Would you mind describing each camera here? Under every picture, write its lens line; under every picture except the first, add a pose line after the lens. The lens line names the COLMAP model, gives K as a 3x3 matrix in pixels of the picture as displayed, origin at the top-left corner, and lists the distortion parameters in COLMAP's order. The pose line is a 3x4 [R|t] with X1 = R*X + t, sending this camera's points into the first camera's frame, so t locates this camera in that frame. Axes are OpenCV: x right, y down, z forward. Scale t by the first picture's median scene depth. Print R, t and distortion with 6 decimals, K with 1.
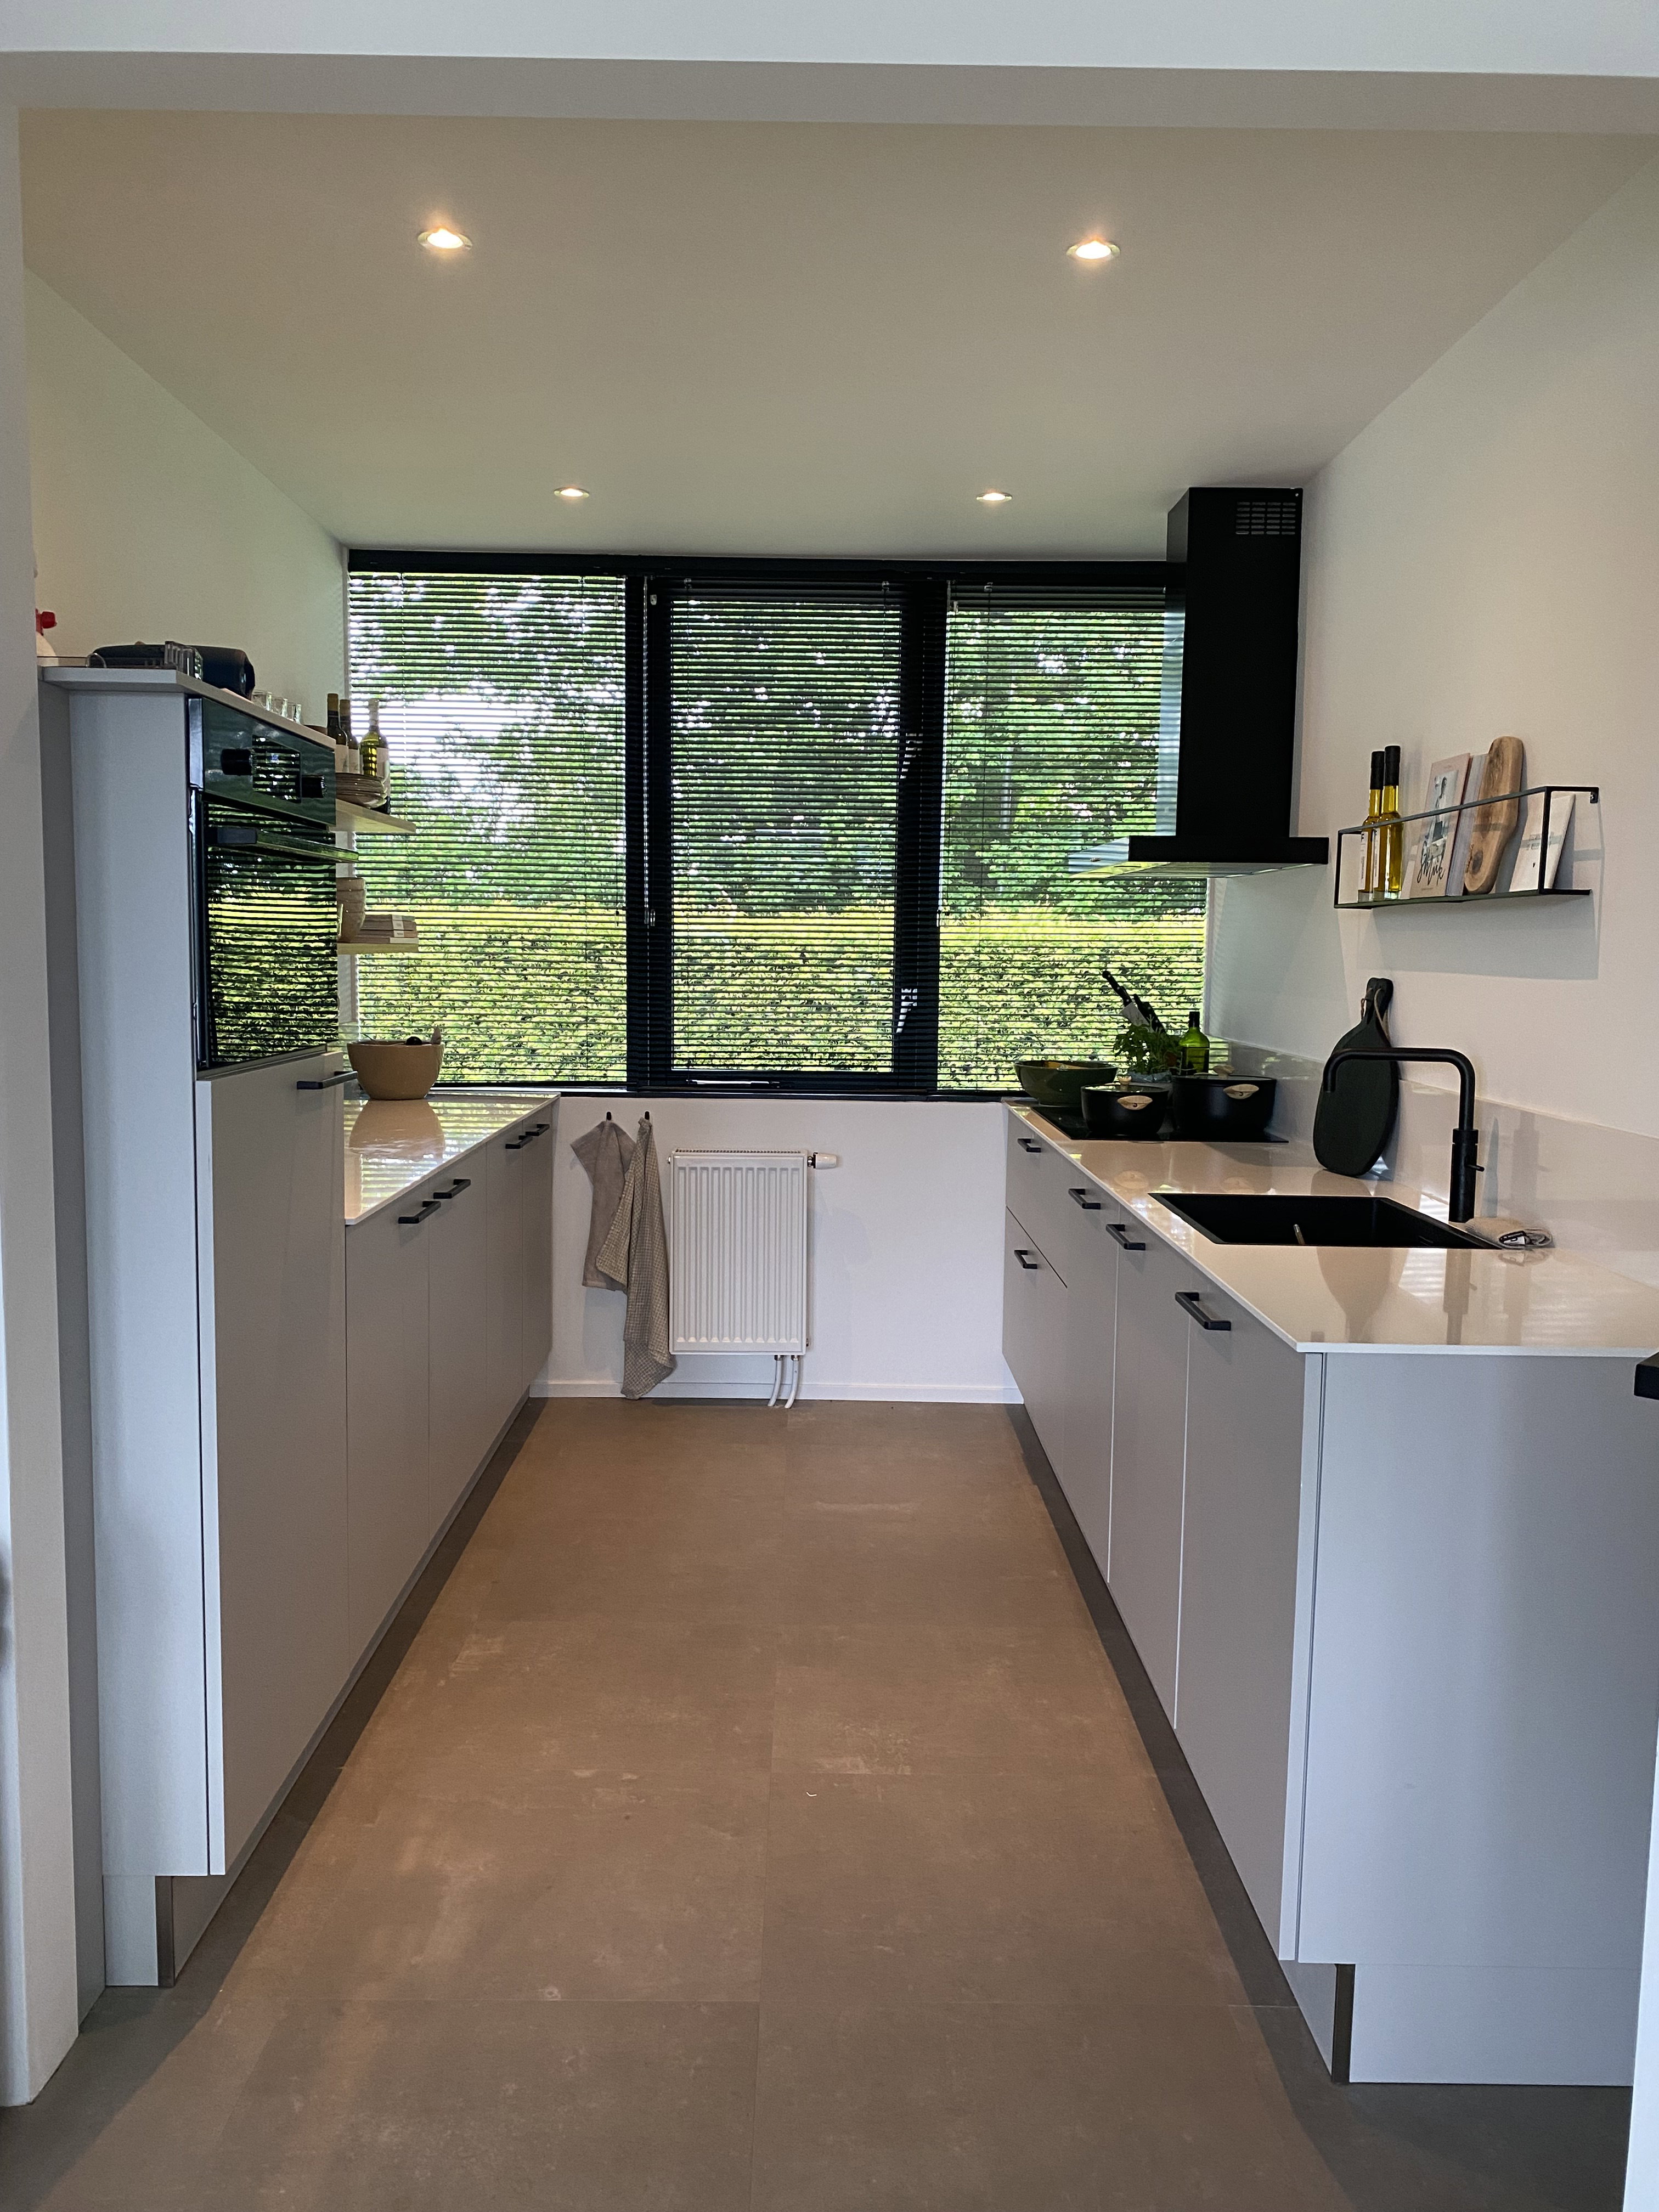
lens RADIAL K [[1695.4, 0, 829.5], [0, 1695.4, 1106.0], [0, 0, 1]] dist [-0.000961, 0.001944]
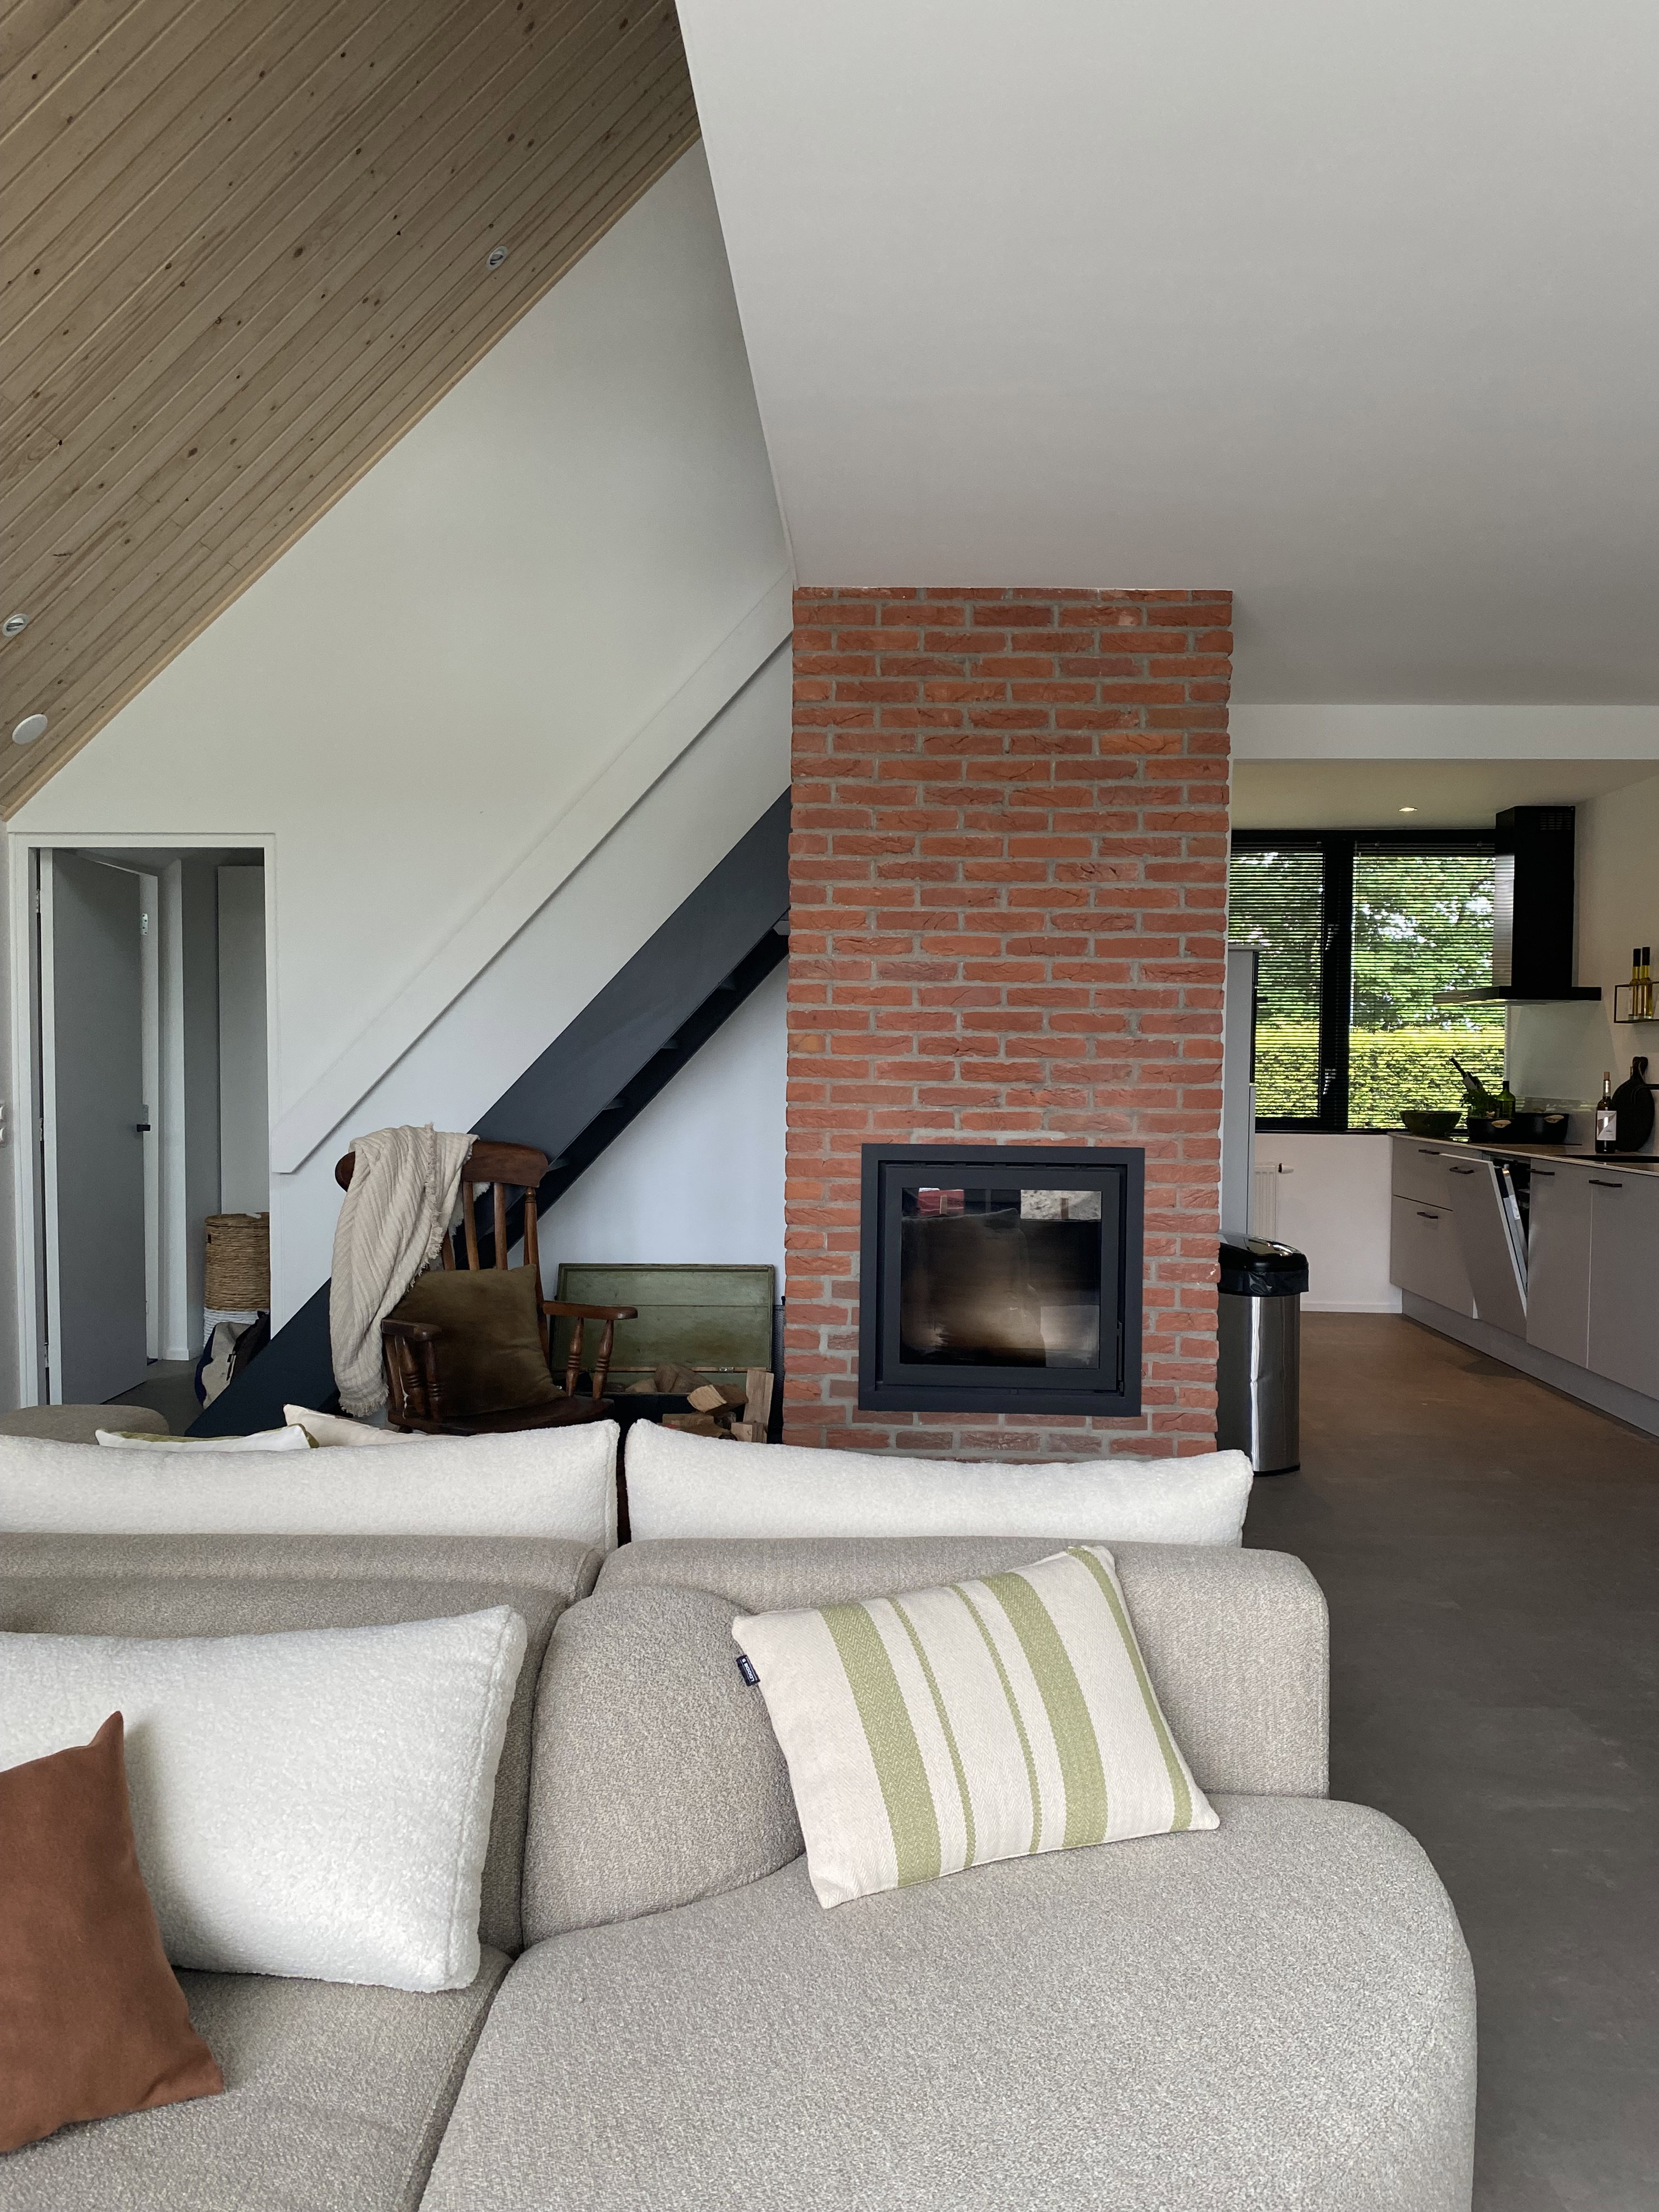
lens RADIAL K [[1695.4, 0, 826.7], [0, 1695.4, 1108.0], [0, 0, 1]] dist [-0.000961, 0.001944]
pose [[0.999248, -0.004944, -0.038462, -0.422058], [0.002400, 0.997822, -0.065916, 0.086973], [0.038704, 0.065774, 0.997084, -0.788026]]
